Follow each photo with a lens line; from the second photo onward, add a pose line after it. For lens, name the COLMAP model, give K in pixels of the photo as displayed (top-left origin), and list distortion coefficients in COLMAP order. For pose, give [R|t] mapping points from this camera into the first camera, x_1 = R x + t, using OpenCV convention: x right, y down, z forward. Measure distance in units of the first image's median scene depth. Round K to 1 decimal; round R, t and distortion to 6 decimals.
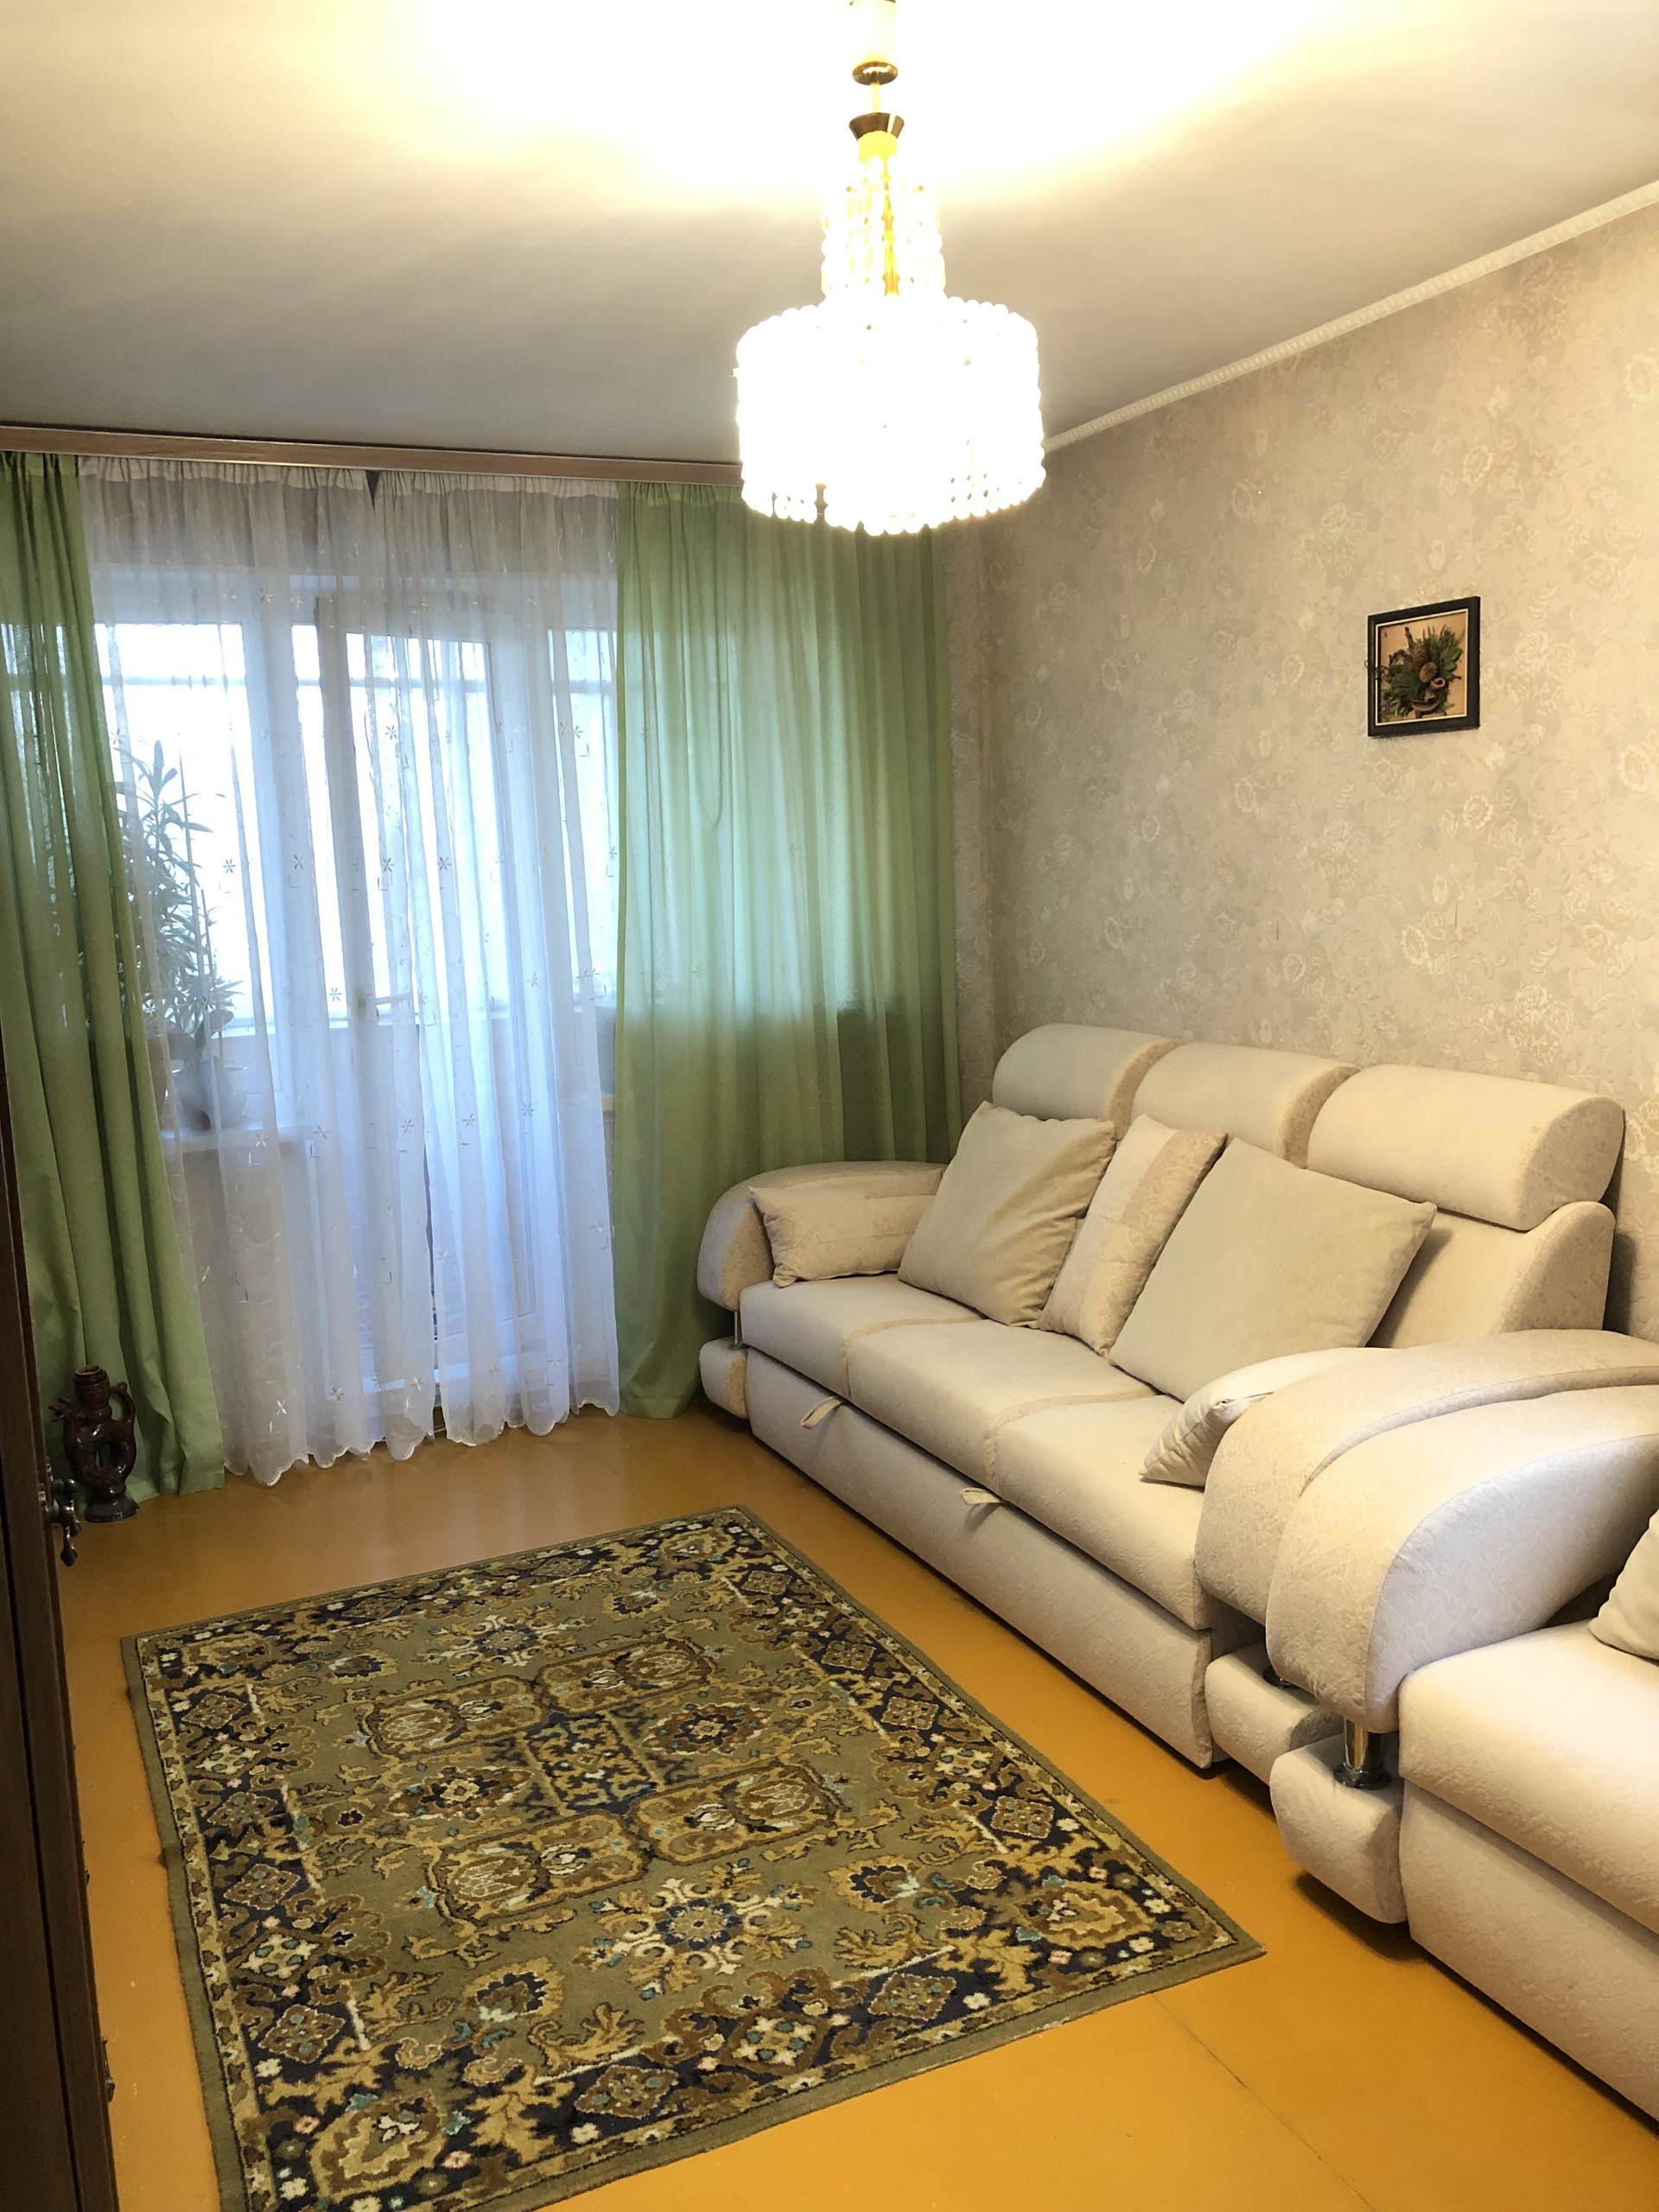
lens RADIAL K [[1810.8, 0, 850.8], [0, 1810.8, 1099.8], [0, 0, 1]] dist [0.025716, -0.025060]
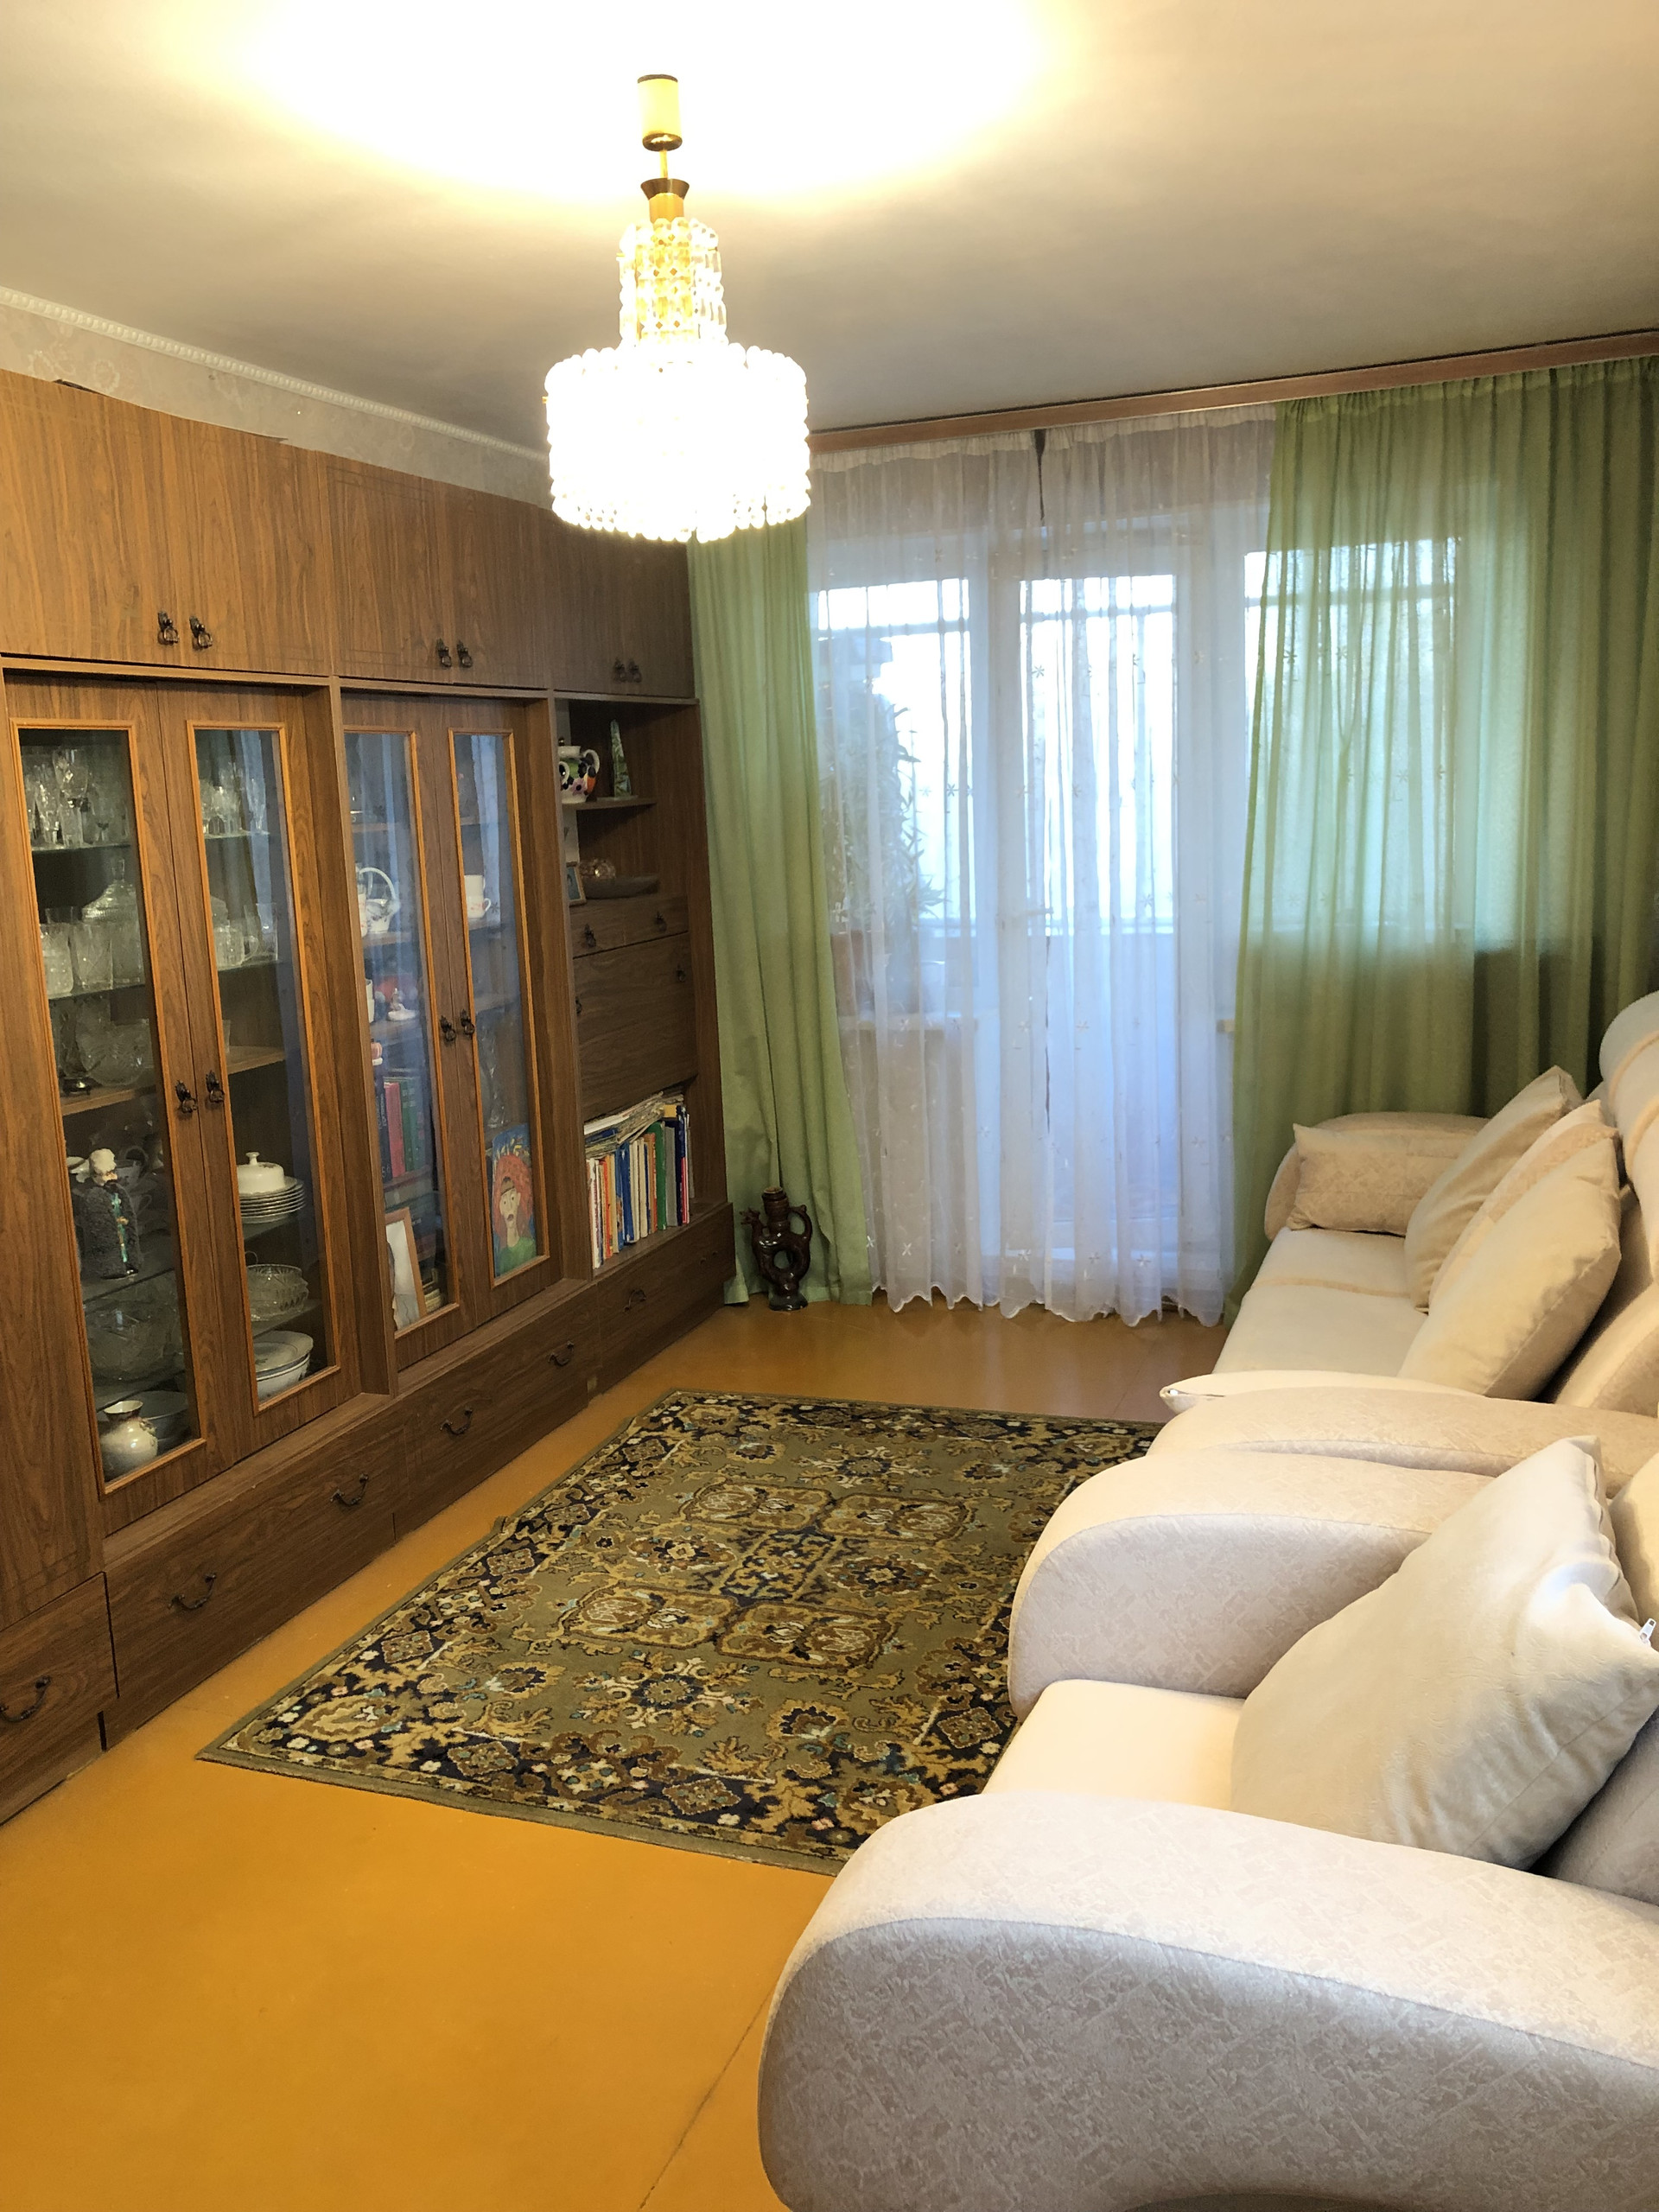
lens RADIAL K [[1810.8, 0, 841.2], [0, 1810.8, 1115.1], [0, 0, 1]] dist [0.025716, -0.025060]
pose [[0.705046, 0.137787, -0.695647, 0.587970], [-0.083271, 0.990242, 0.111742, -0.059858], [0.704256, -0.020857, 0.709640, 0.157875]]
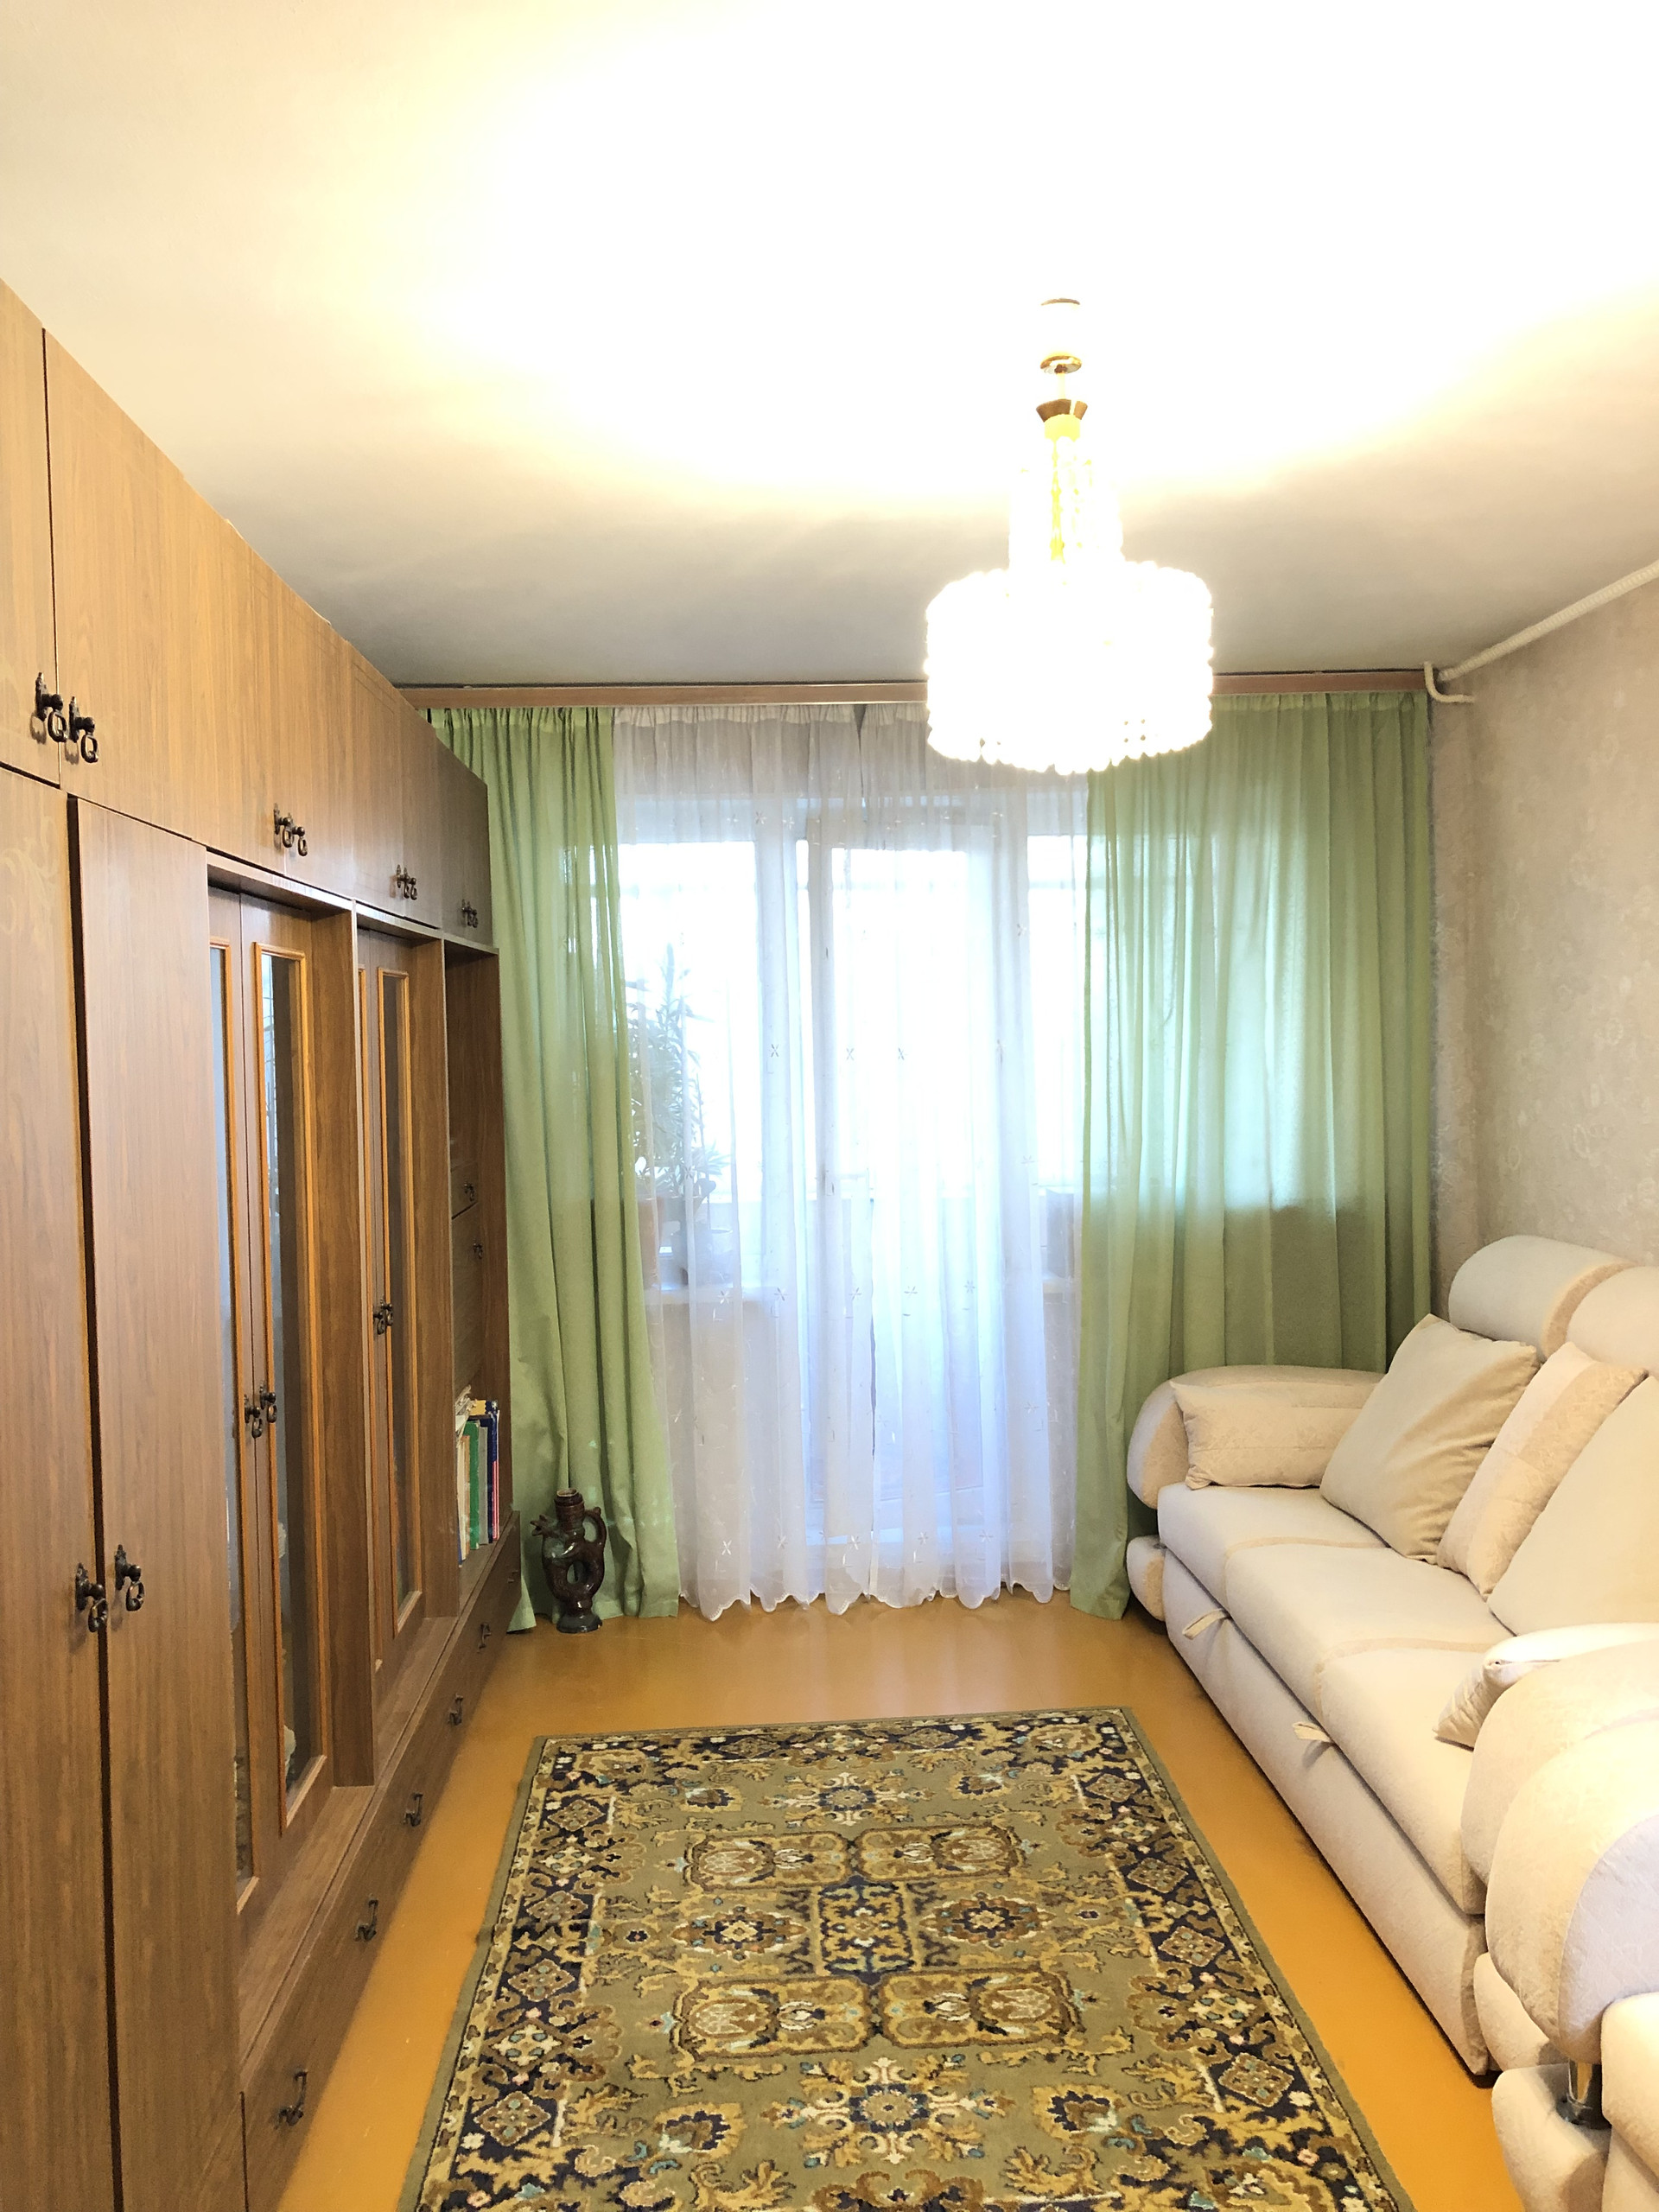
lens RADIAL K [[1810.8, 0, 841.1], [0, 1810.8, 1098.1], [0, 0, 1]] dist [0.025716, -0.025060]
pose [[0.925013, 0.029273, -0.378806, 0.191152], [-0.065127, 0.994487, -0.082183, -0.017108], [0.374312, 0.100691, 0.921820, -0.005054]]
